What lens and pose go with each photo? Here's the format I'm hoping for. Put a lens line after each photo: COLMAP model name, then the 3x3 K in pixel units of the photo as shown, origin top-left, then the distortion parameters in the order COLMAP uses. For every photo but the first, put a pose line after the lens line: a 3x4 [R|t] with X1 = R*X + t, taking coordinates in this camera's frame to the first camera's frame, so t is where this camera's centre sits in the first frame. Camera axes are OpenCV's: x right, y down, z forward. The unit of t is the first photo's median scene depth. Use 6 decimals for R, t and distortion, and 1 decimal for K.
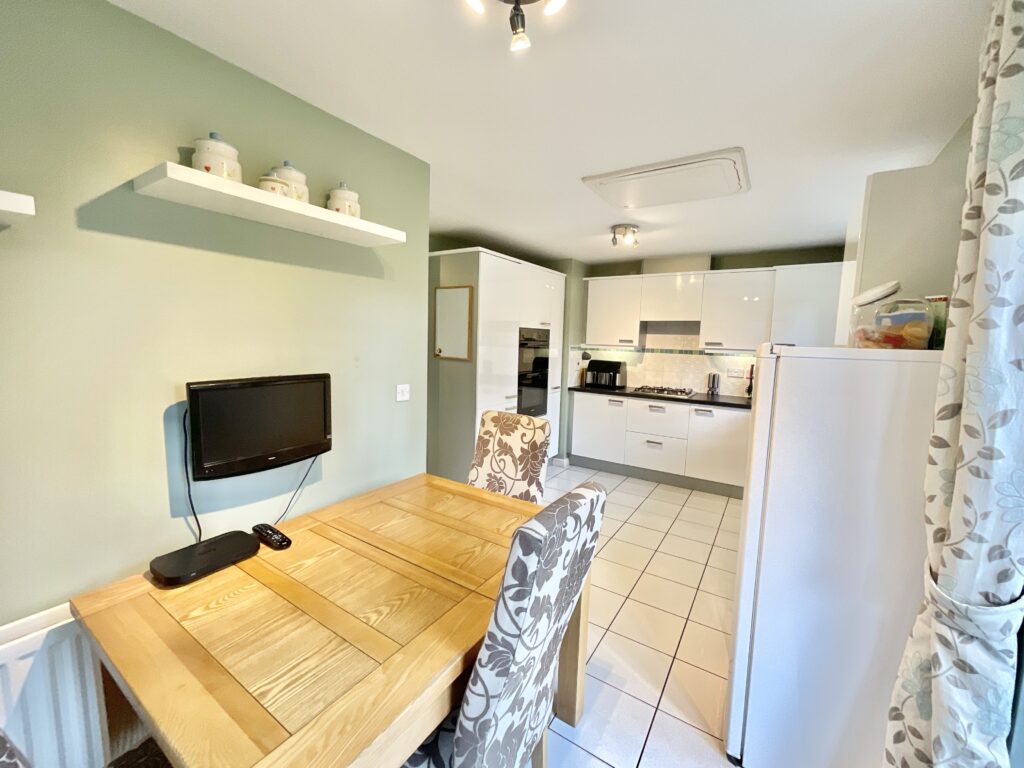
lens RADIAL K [[415.3, 0, 508.6], [0, 415.3, 383.5], [0, 0, 1]] dist [-0.007207, 0.000153]
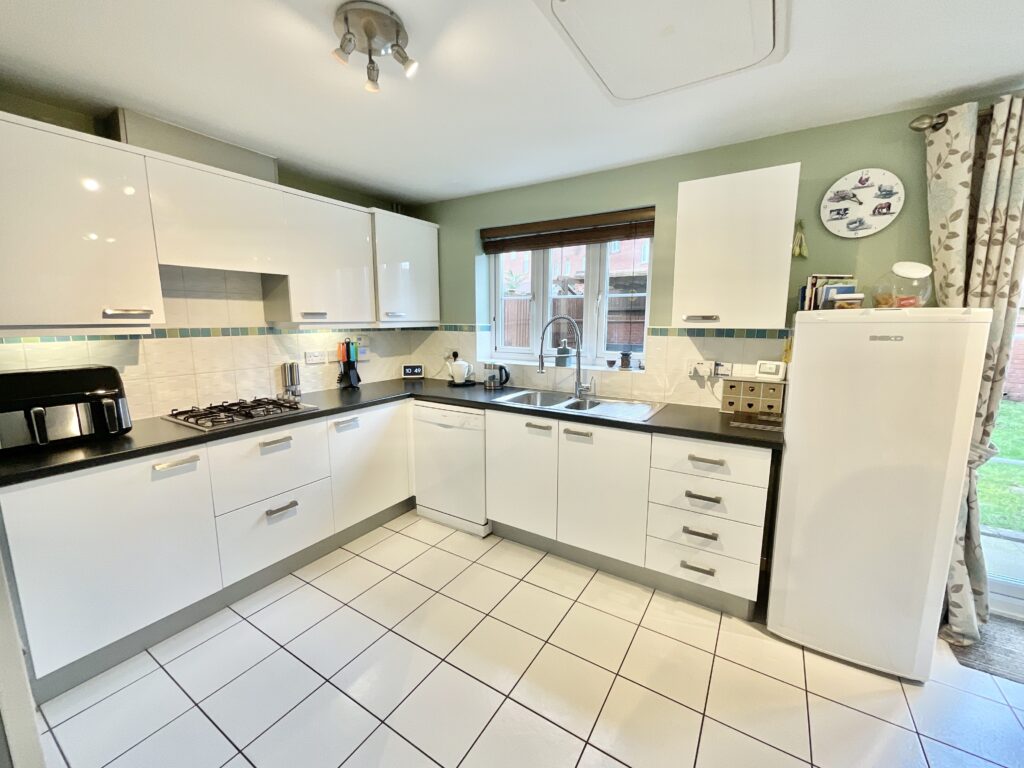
lens RADIAL K [[415.3, 0, 508.7], [0, 415.3, 383.7], [0, 0, 1]] dist [-0.007207, 0.000153]
pose [[-0.012387, -0.183448, 0.982951, -0.131092], [0.109183, 0.976901, 0.183695, -0.073569], [-0.993945, 0.109597, 0.007929, 0.683132]]
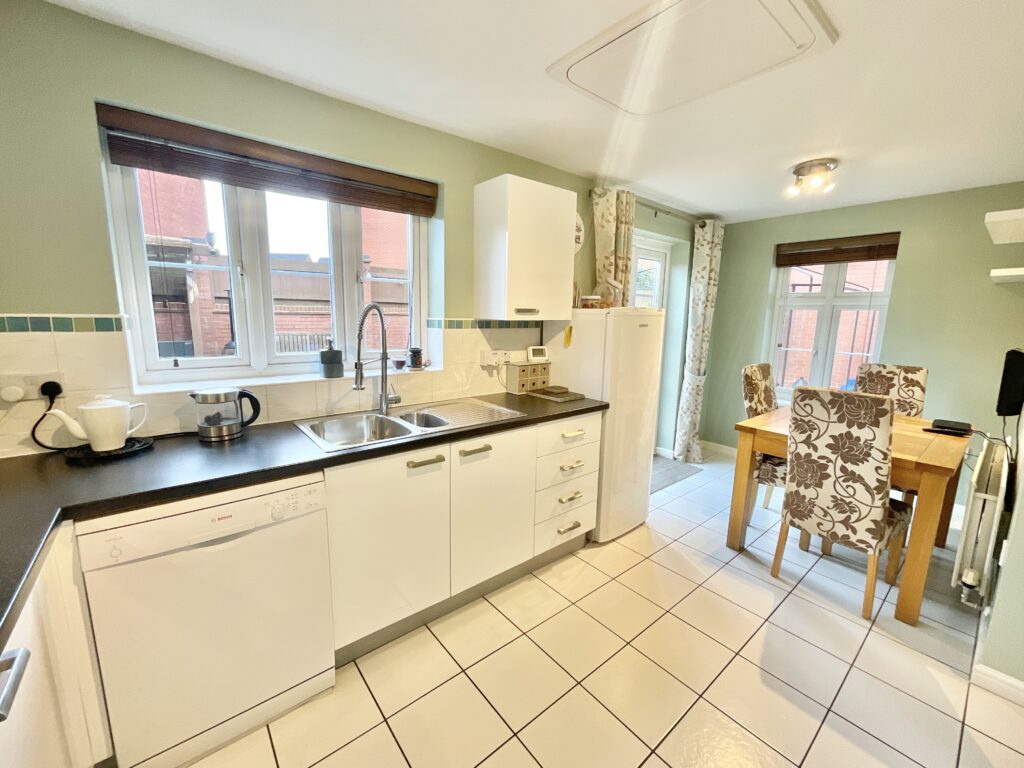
lens RADIAL K [[415.3, 0, 510.5], [0, 415.3, 383.1], [0, 0, 1]] dist [-0.007207, 0.000153]
pose [[-0.950982, -0.096949, 0.293658, 0.229370], [-0.012744, 0.961068, 0.276017, -0.092594], [-0.308985, 0.258744, -0.915194, 0.977228]]
